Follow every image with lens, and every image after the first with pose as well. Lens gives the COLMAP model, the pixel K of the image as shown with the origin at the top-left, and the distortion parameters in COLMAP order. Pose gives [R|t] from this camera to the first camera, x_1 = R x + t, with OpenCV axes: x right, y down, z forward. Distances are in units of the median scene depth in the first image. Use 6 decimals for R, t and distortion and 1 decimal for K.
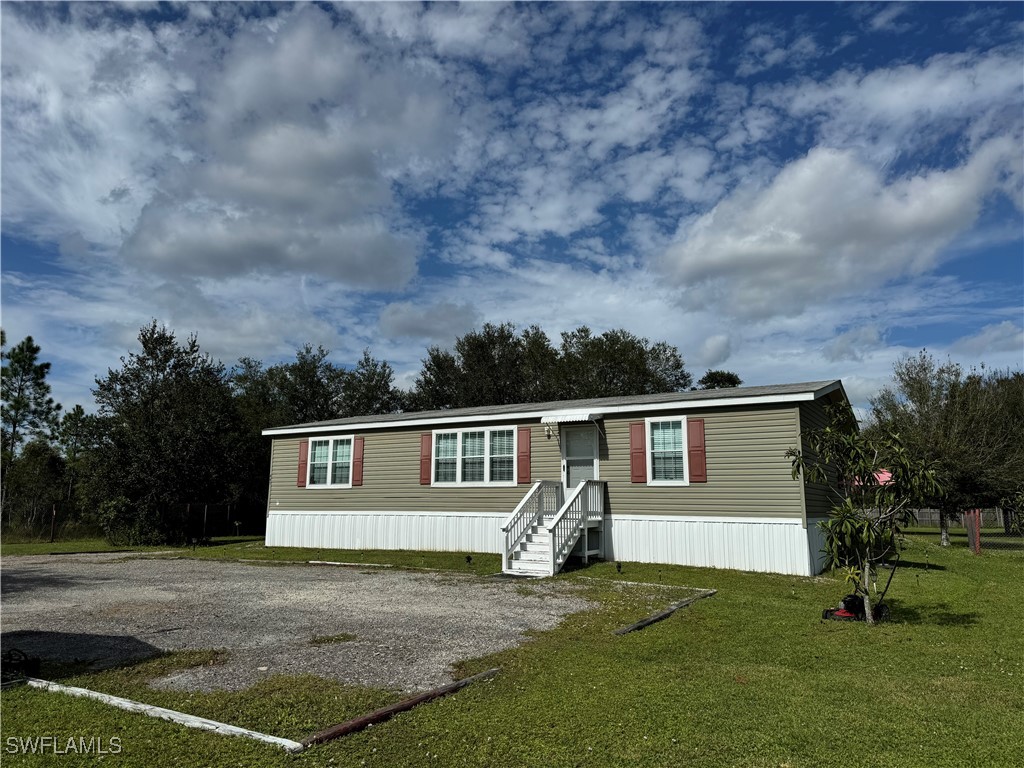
lens RADIAL K [[728.3, 0, 512.0], [0, 728.3, 384.0], [0, 0, 1]] dist [0.054331, -0.078984]
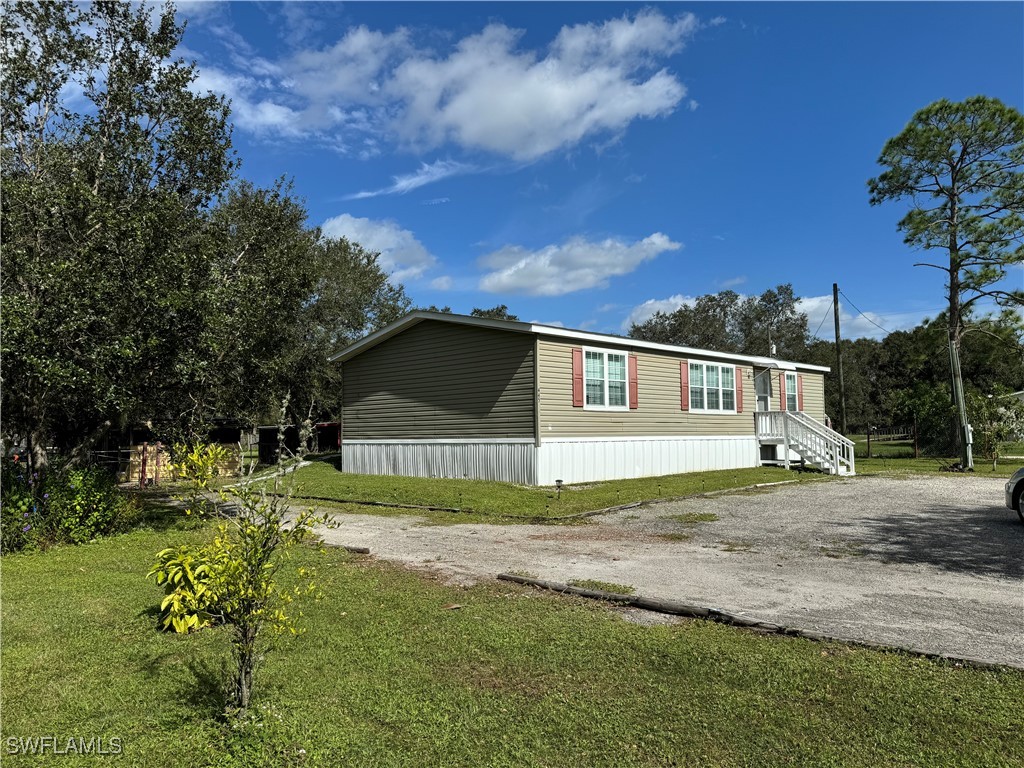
lens RADIAL K [[728.3, 0, 512.0], [0, 728.3, 384.0], [0, 0, 1]] dist [0.054331, -0.078984]
pose [[0.235743, 0.049397, 0.970559, -4.373944], [-0.165703, 0.986126, -0.009941, 0.554619], [-0.957584, -0.158481, 0.240657, 3.618244]]
